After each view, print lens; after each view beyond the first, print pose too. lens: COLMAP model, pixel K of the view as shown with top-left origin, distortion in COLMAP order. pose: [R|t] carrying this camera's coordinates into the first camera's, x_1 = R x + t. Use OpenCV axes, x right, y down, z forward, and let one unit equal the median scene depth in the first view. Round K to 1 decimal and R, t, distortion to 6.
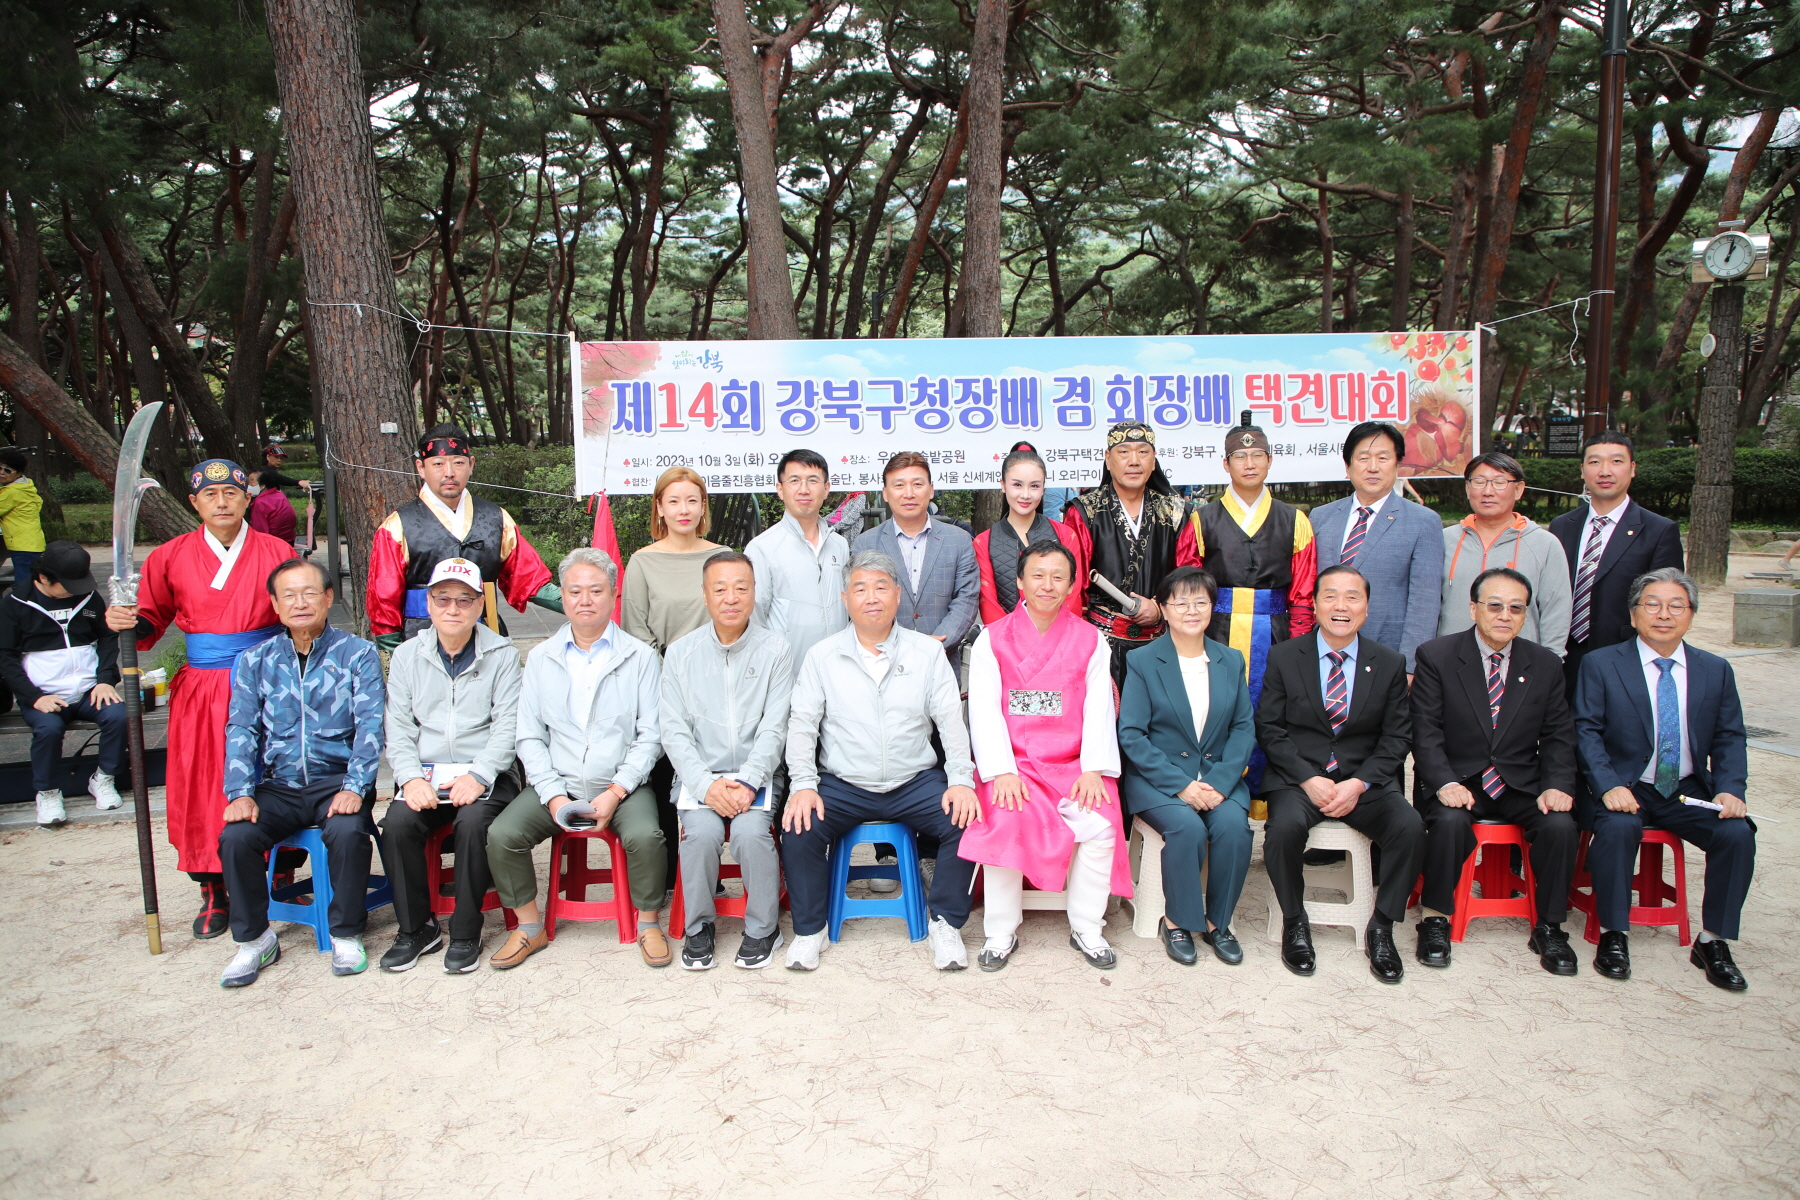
lens RADIAL K [[1248.7, 0, 900.0], [0, 1248.7, 600.0], [0, 0, 1]] dist [-0.070512, 0.042483]
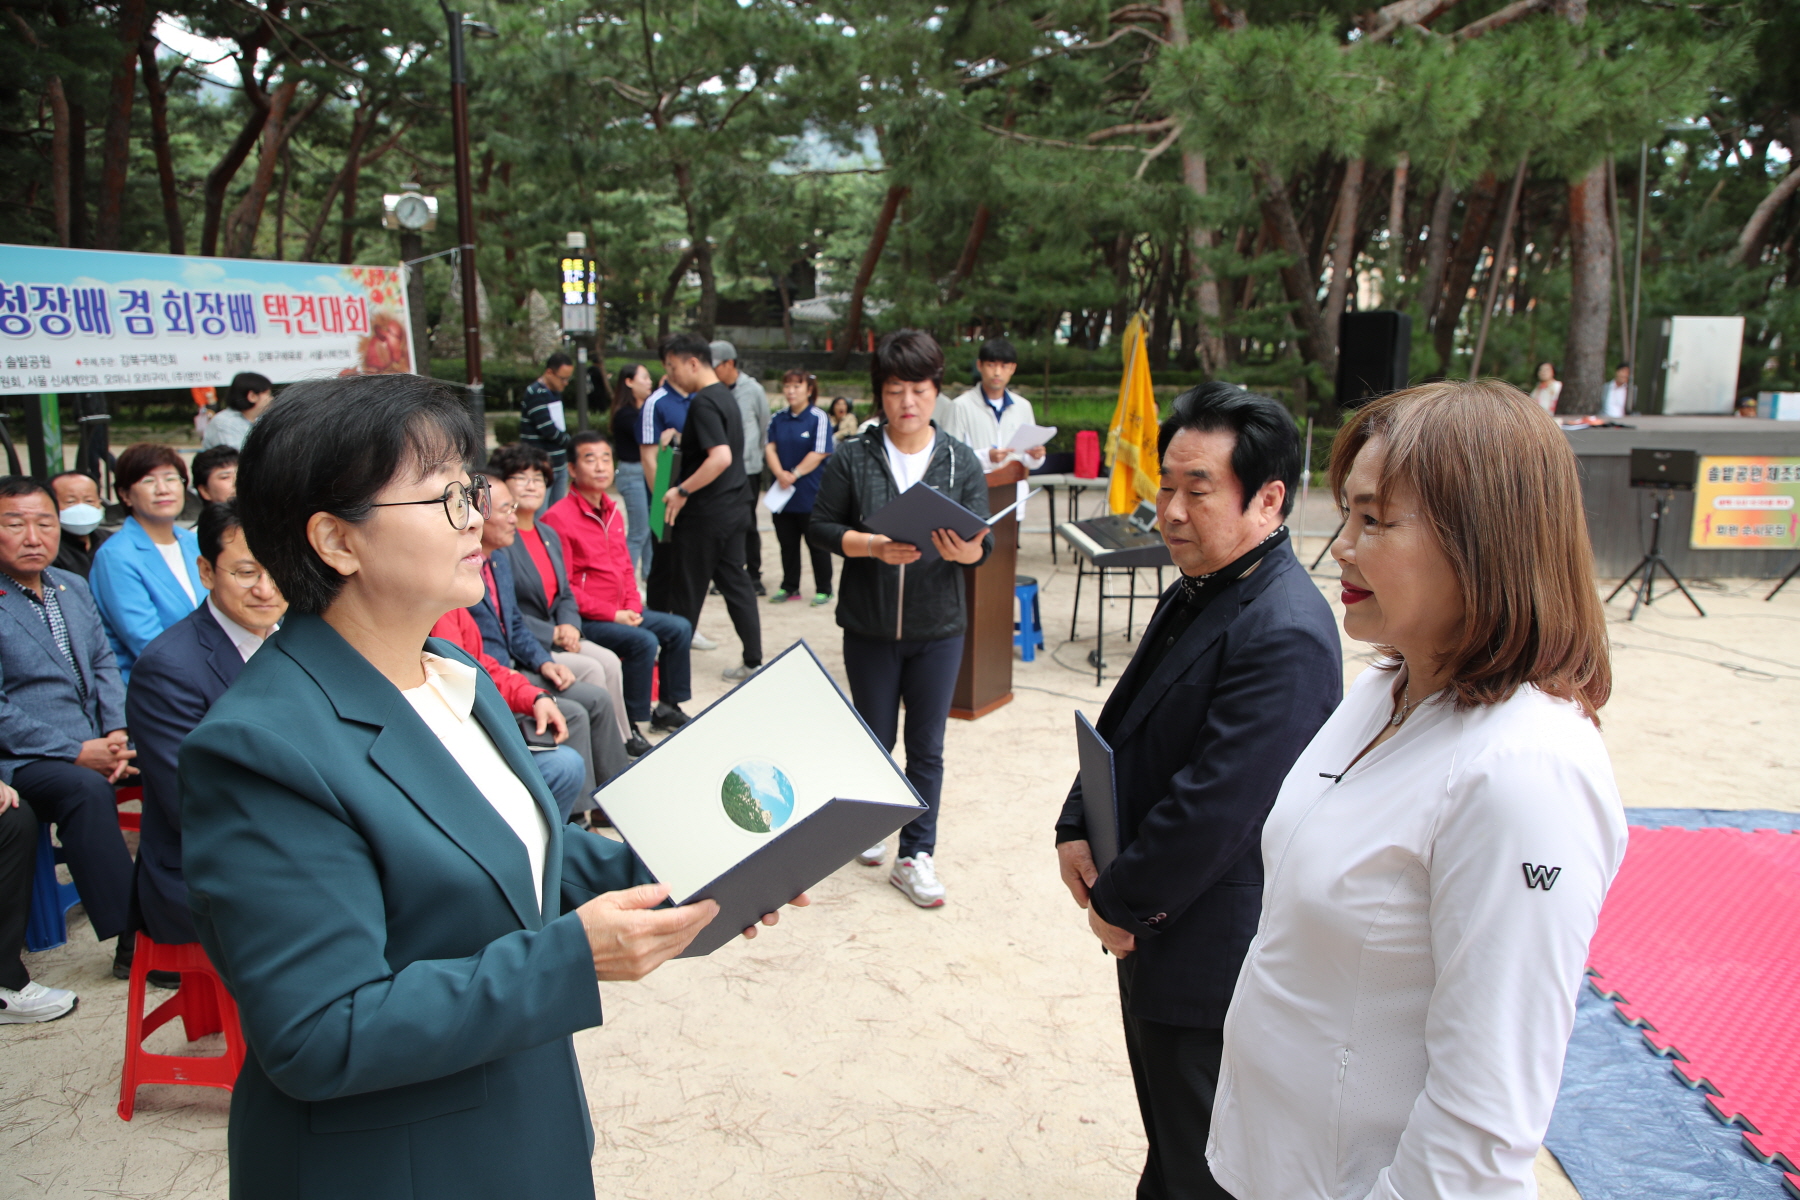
lens RADIAL K [[1248.7, 0, 900.0], [0, 1248.7, 600.0], [0, 0, 1]] dist [-0.070512, 0.042483]
pose [[0.418280, -0.165860, 0.893047, -0.600355], [0.102082, 0.985542, 0.135226, 0.018228], [-0.902564, 0.034602, 0.429164, -0.085884]]
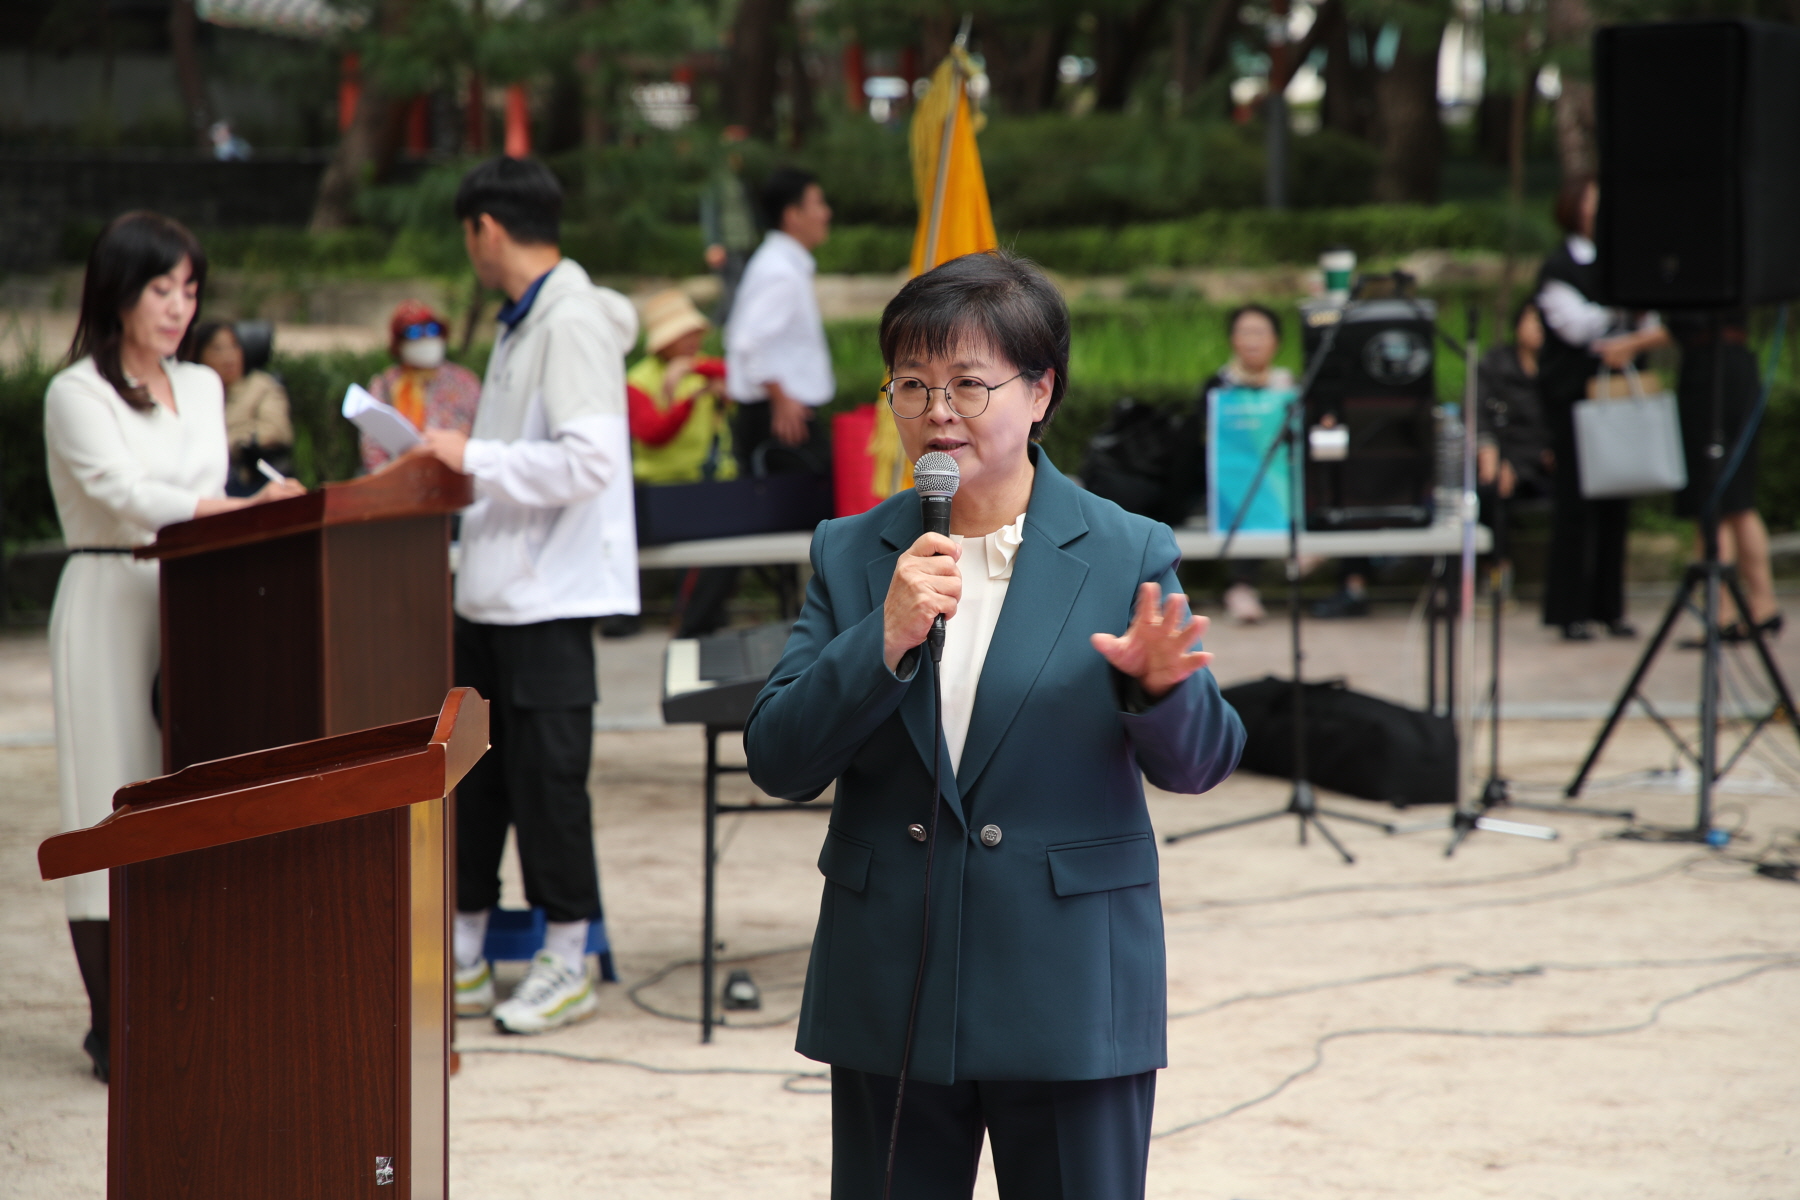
lens RADIAL K [[5103.6, 0, 900.0], [0, 5103.6, 600.0], [0, 0, 1]] dist [0.715824, -1.189122]
pose [[0.382551, -0.077965, 0.920639, -0.958700], [0.123450, 0.991812, 0.032695, 0.048801], [-0.915650, 0.101146, 0.389043, -0.385660]]
